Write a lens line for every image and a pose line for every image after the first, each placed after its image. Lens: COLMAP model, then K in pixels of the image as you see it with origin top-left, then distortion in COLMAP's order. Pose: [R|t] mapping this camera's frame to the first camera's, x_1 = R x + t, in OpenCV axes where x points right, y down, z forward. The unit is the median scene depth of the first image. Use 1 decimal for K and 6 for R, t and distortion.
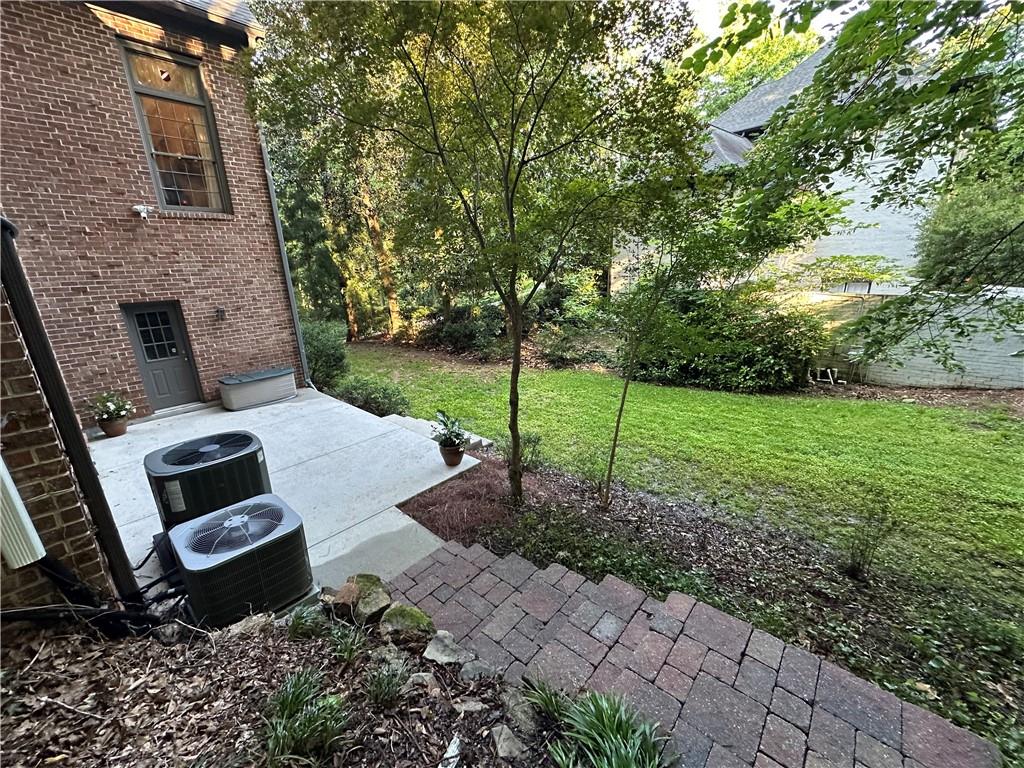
lens RADIAL K [[407.4, 0, 512.7], [0, 407.4, 386.4], [0, 0, 1]] dist [-0.005270, 0.000808]
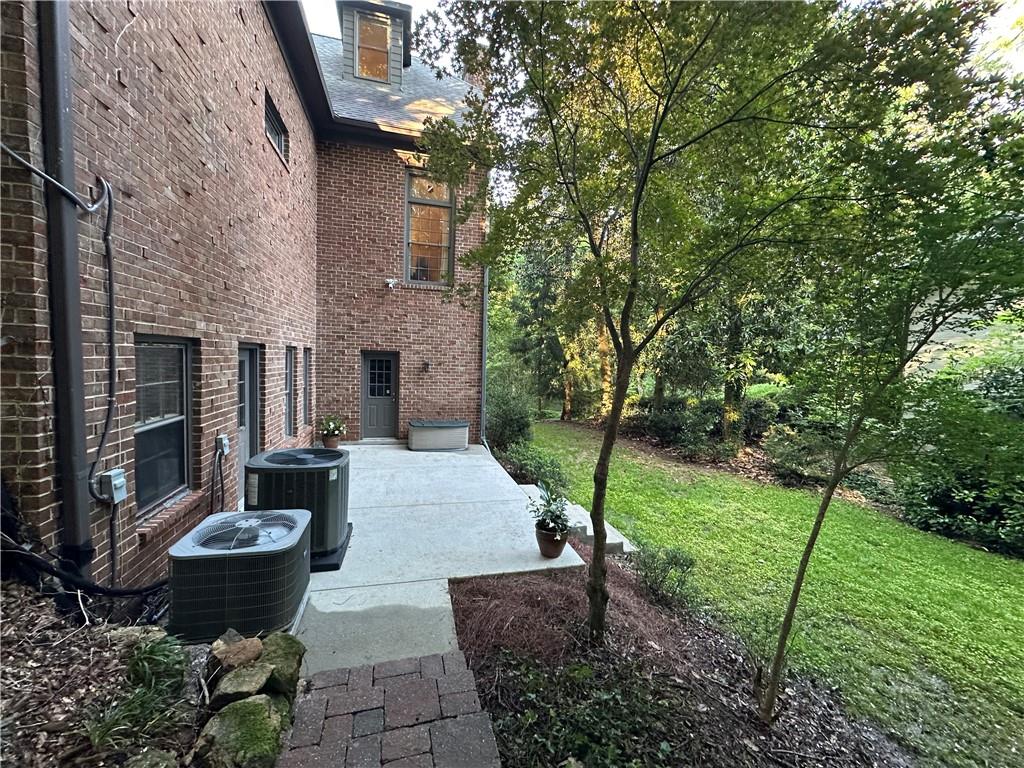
lens RADIAL K [[407.4, 0, 512.6], [0, 407.4, 386.3], [0, 0, 1]] dist [-0.005270, 0.000808]
pose [[0.834710, 0.091789, -0.542986, 0.137124], [-0.214613, 0.962273, -0.167248, 0.019486], [0.507149, 0.256136, 0.822918, 0.184346]]
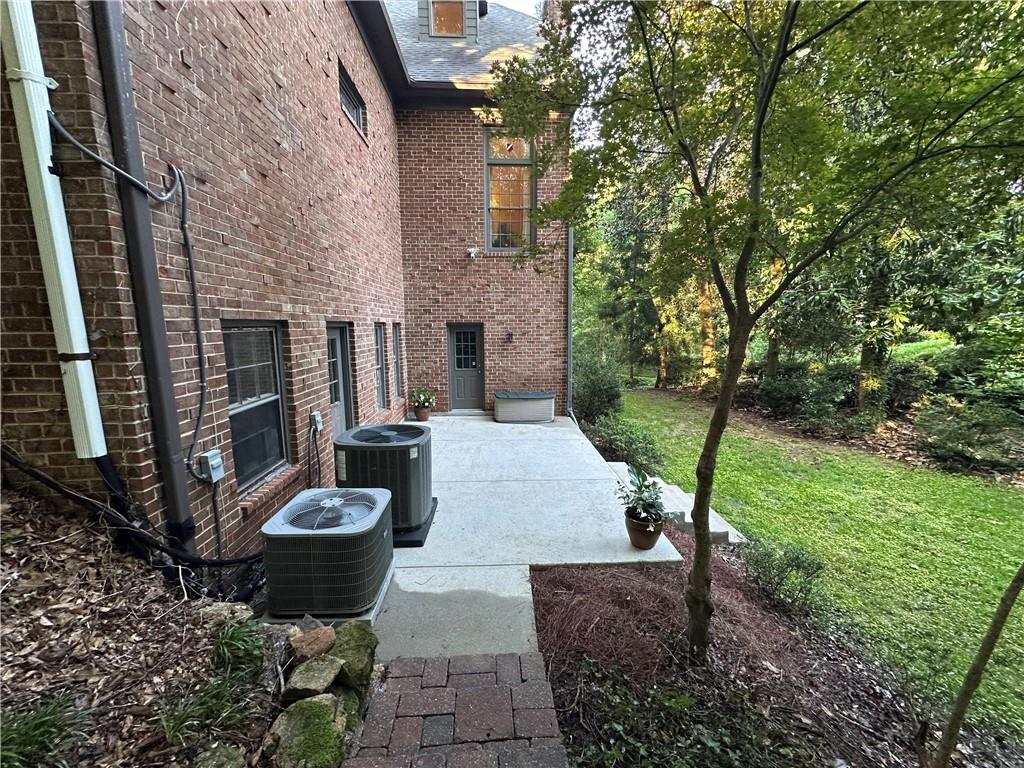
lens RADIAL K [[407.4, 0, 512.9], [0, 407.4, 385.7], [0, 0, 1]] dist [-0.005270, 0.000808]
pose [[0.699820, 0.129554, -0.702473, 0.113662], [-0.222288, 0.974084, -0.041803, 0.000983], [0.678852, 0.185406, 0.710482, 0.227499]]
